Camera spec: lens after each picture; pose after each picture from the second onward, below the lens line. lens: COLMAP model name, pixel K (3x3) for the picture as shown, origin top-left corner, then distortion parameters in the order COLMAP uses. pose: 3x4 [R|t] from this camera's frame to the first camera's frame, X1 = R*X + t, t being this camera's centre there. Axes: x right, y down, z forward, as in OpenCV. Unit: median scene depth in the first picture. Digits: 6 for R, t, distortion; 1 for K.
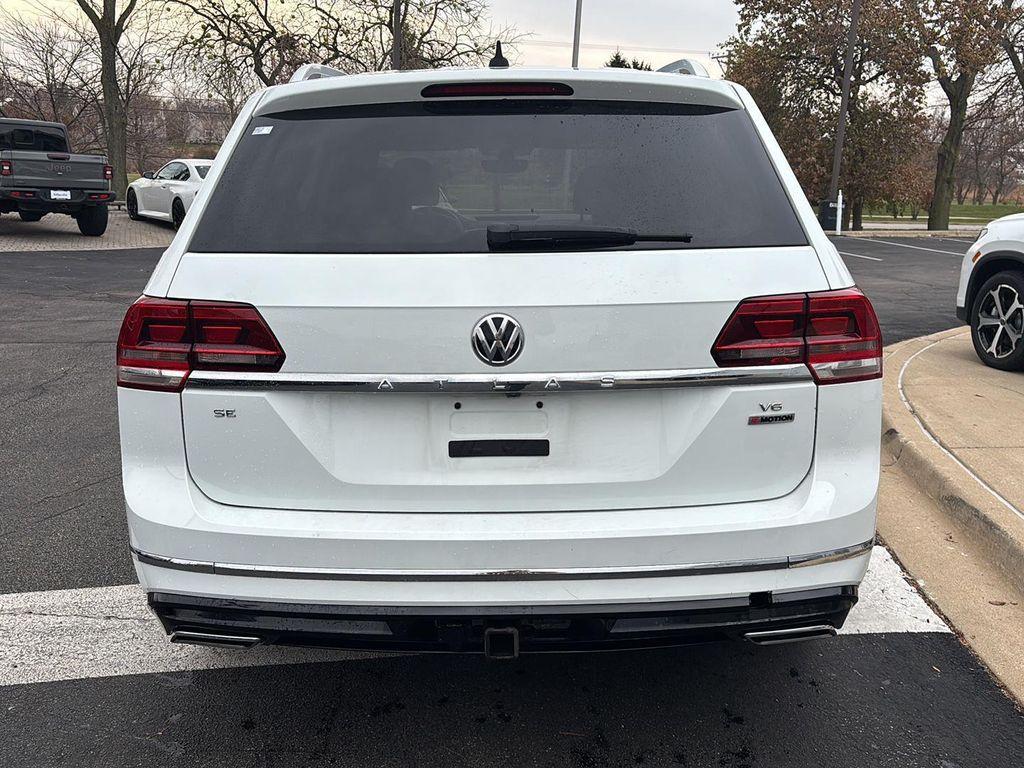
lens RADIAL K [[983.0, 0, 511.6], [0, 983.0, 386.0], [0, 0, 1]] dist [0.036953, 0.000000]
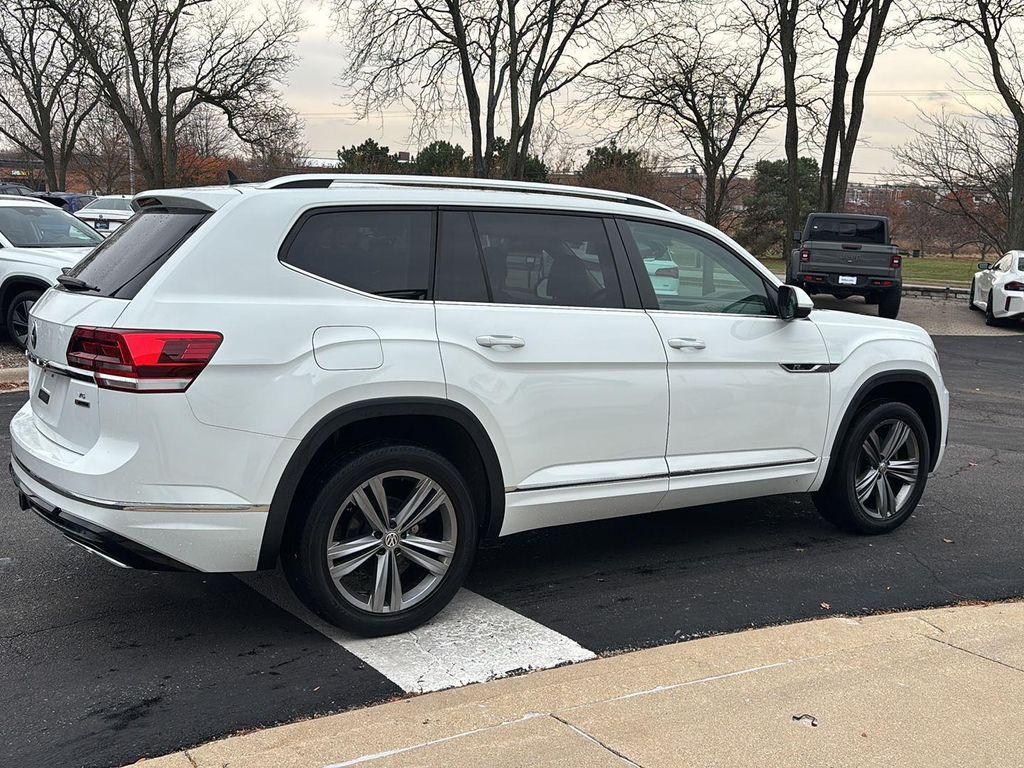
lens RADIAL K [[983.0, 0, 506.3], [0, 983.0, 385.1], [0, 0, 1]] dist [0.036953, 0.000000]
pose [[0.551278, 0.133851, -0.823515, 1.935938], [-0.206448, 0.978236, 0.020799, -0.168775], [0.808376, 0.158547, 0.566914, 0.635701]]
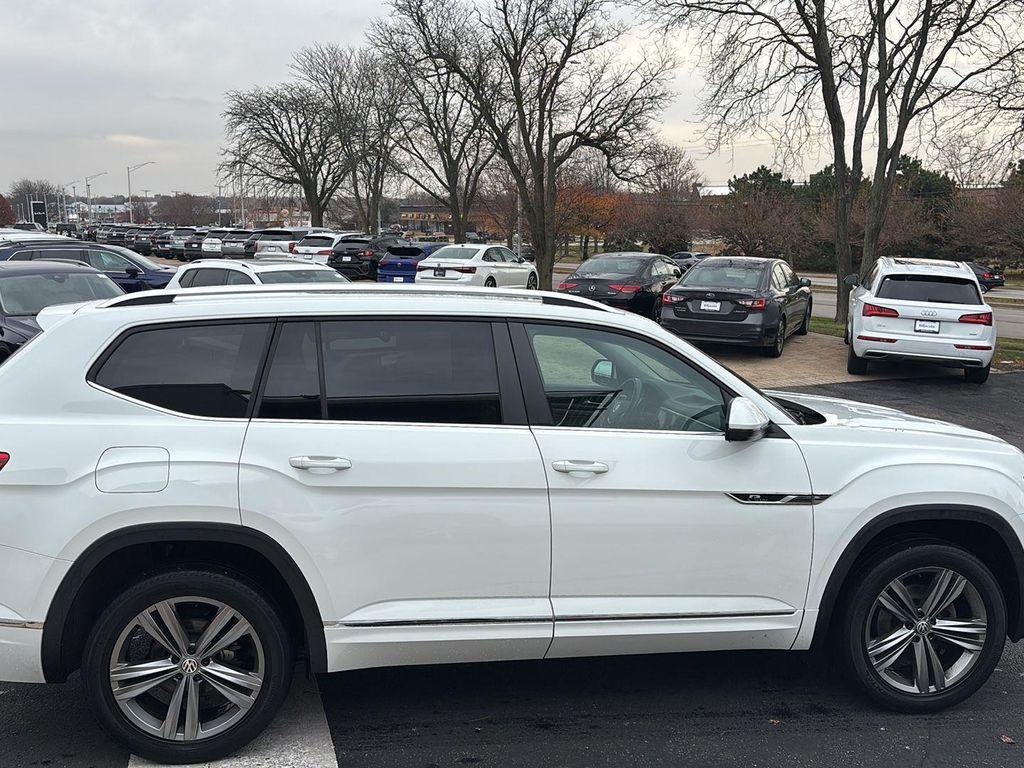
lens RADIAL K [[983.0, 0, 508.8], [0, 983.0, 384.0], [0, 0, 1]] dist [0.036953, 0.000000]
pose [[0.176641, 0.121051, -0.976803, 2.124201], [-0.218648, 0.972439, 0.080970, -0.550840], [0.959683, 0.199273, 0.198240, 1.594746]]
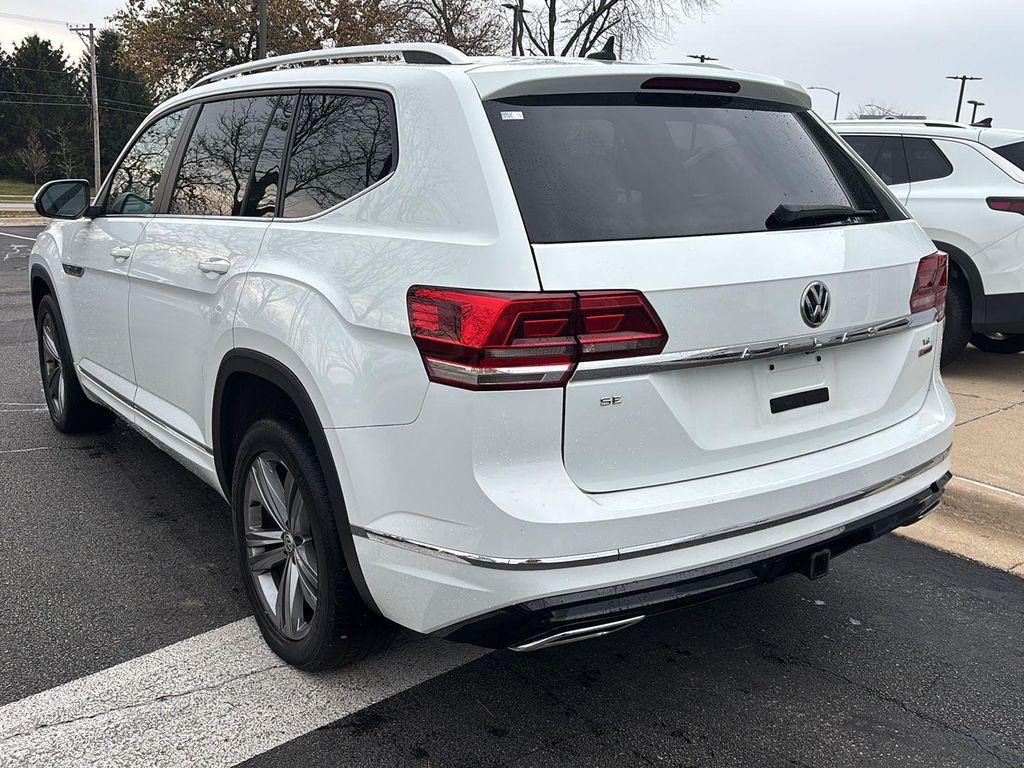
lens RADIAL K [[983.0, 0, 518.9], [0, 983.0, 386.8], [0, 0, 1]] dist [0.036953, 0.000000]
pose [[0.815761, -0.124126, 0.564913, -0.918546], [0.114983, 0.992009, 0.051929, -0.048894], [-0.566845, 0.022594, 0.823515, 0.226890]]
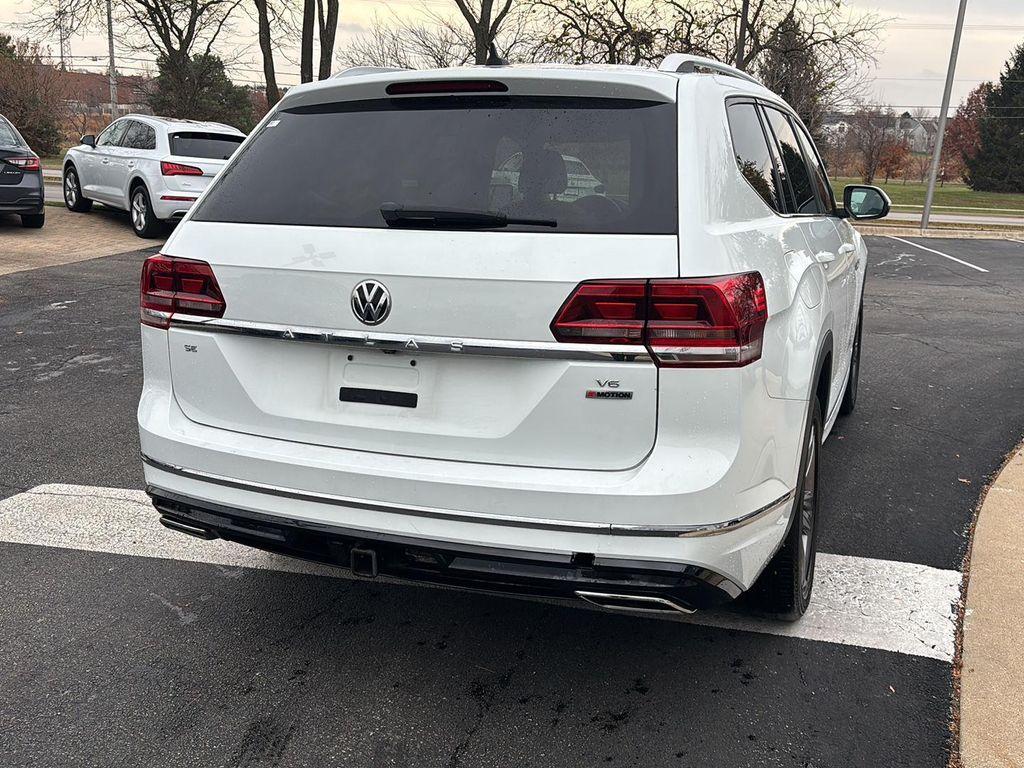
lens RADIAL K [[983.0, 0, 508.8], [0, 983.0, 388.4], [0, 0, 1]] dist [0.036953, 0.000000]
pose [[0.930093, 0.094877, -0.354861, 0.534312], [-0.091742, 0.995451, 0.025693, 0.008828], [0.355684, 0.008659, 0.934566, -0.033887]]
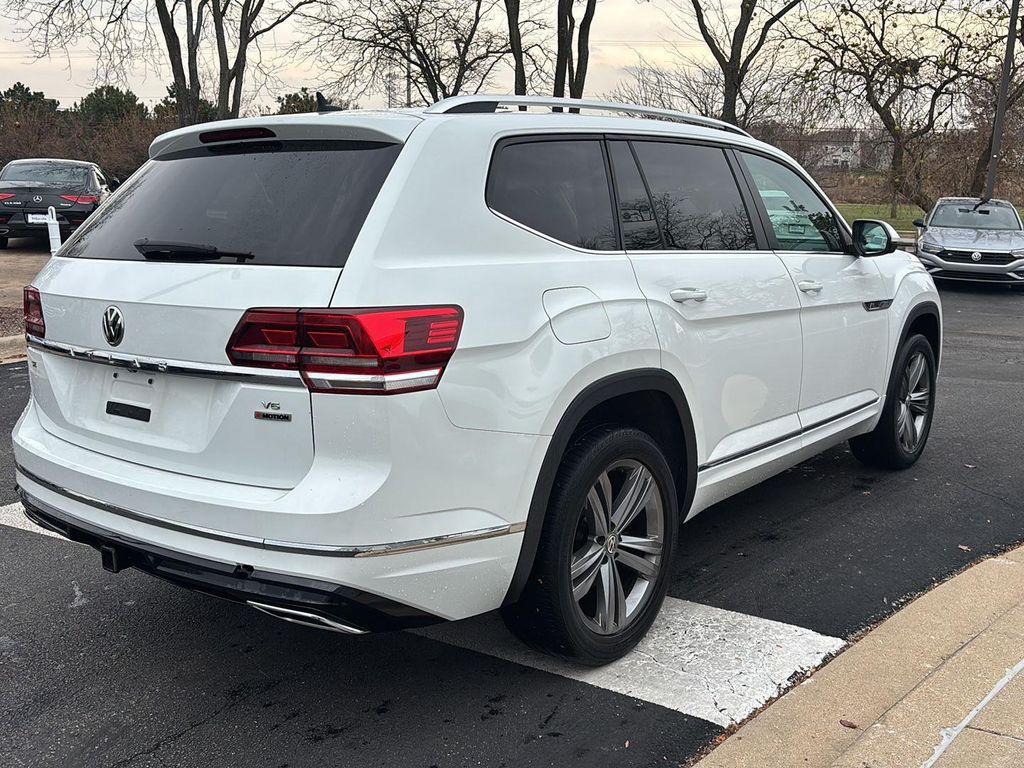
lens RADIAL K [[983.0, 0, 507.5], [0, 983.0, 385.6], [0, 0, 1]] dist [0.036953, 0.000000]
pose [[0.786507, 0.112456, -0.607256, 1.149899], [-0.129833, 0.991416, 0.015440, -0.053958], [0.603780, 0.066699, 0.794356, 0.256599]]
